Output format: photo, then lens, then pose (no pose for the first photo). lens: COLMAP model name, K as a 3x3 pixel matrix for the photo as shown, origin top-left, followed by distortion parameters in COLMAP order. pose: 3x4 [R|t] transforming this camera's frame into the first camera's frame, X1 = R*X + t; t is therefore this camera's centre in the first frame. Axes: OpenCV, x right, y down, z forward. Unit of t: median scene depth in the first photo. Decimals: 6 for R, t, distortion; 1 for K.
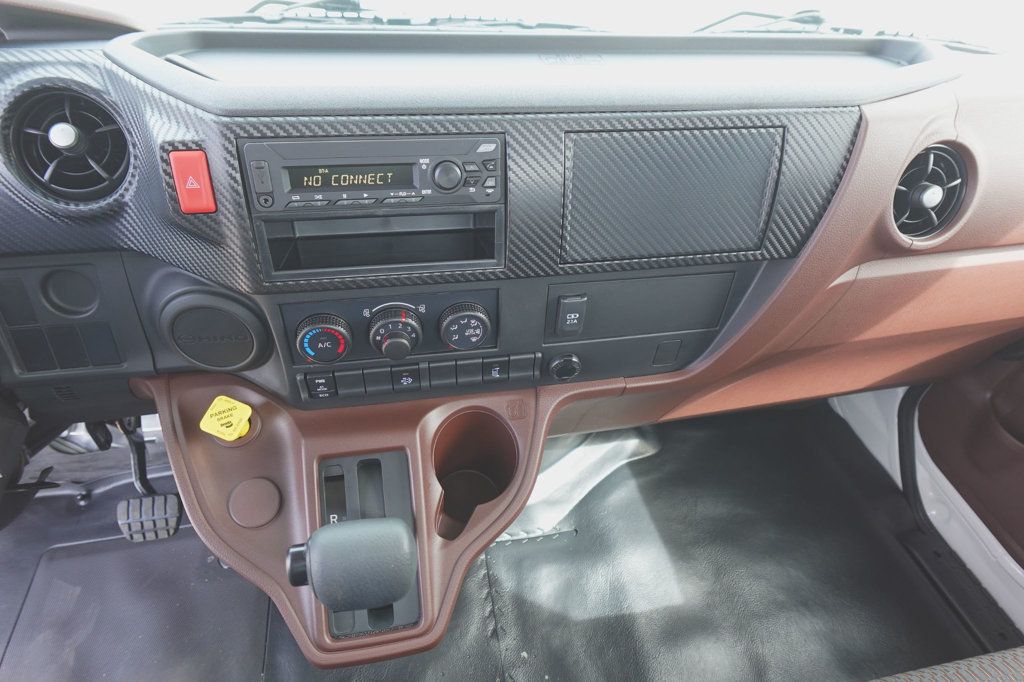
lens RADIAL K [[570.8, 0, 512.0], [0, 570.8, 341.0], [0, 0, 1]] dist [0.000276, -0.001022]
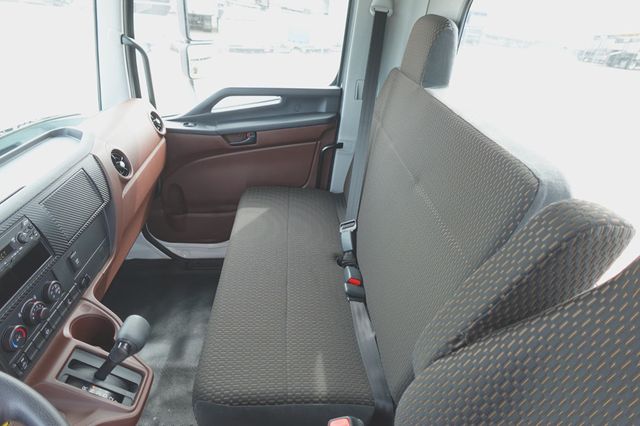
lens RADIAL K [[356.8, 0, 320.0], [0, 356.8, 213.0], [0, 0, 1]] dist [0.000276, -0.001022]
pose [[0.119515, -0.552233, 0.825079, -0.982243], [0.637954, 0.679484, 0.362376, -0.071633], [-0.760744, 0.483053, 0.433508, -0.639416]]
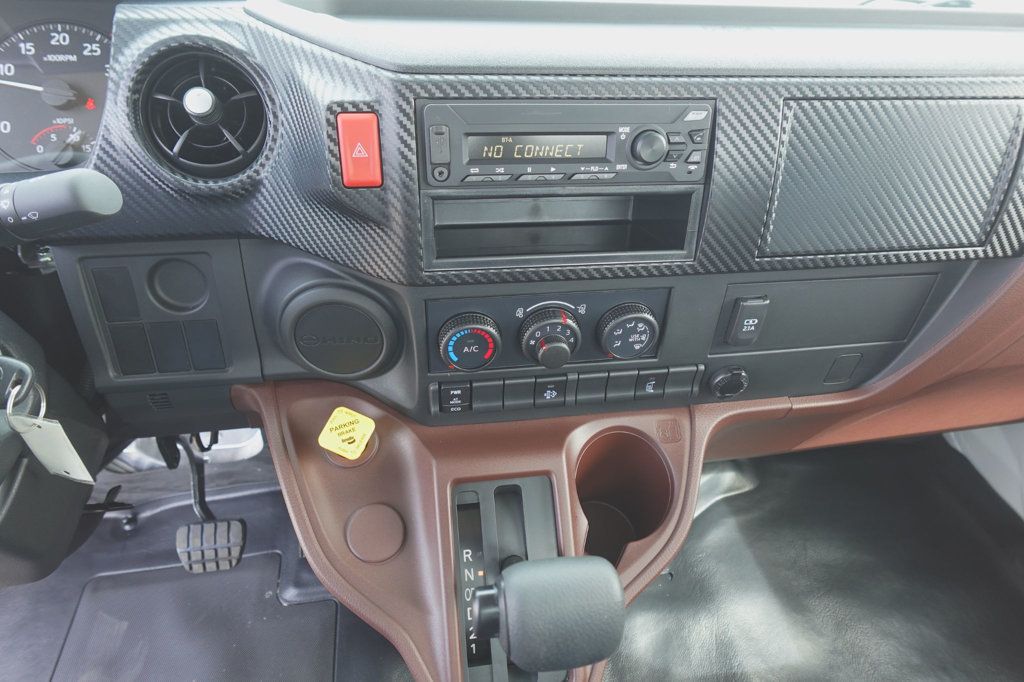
lens RADIAL K [[602.3, 0, 512.0], [0, 602.3, 341.0], [0, 0, 1]] dist [-0.002242, 0.000648]
pose [[0.999316, 0.017028, -0.032834, -0.223642], [-0.018401, 0.998949, -0.041983, 0.029860], [0.032085, 0.042559, 0.998579, 0.091301]]
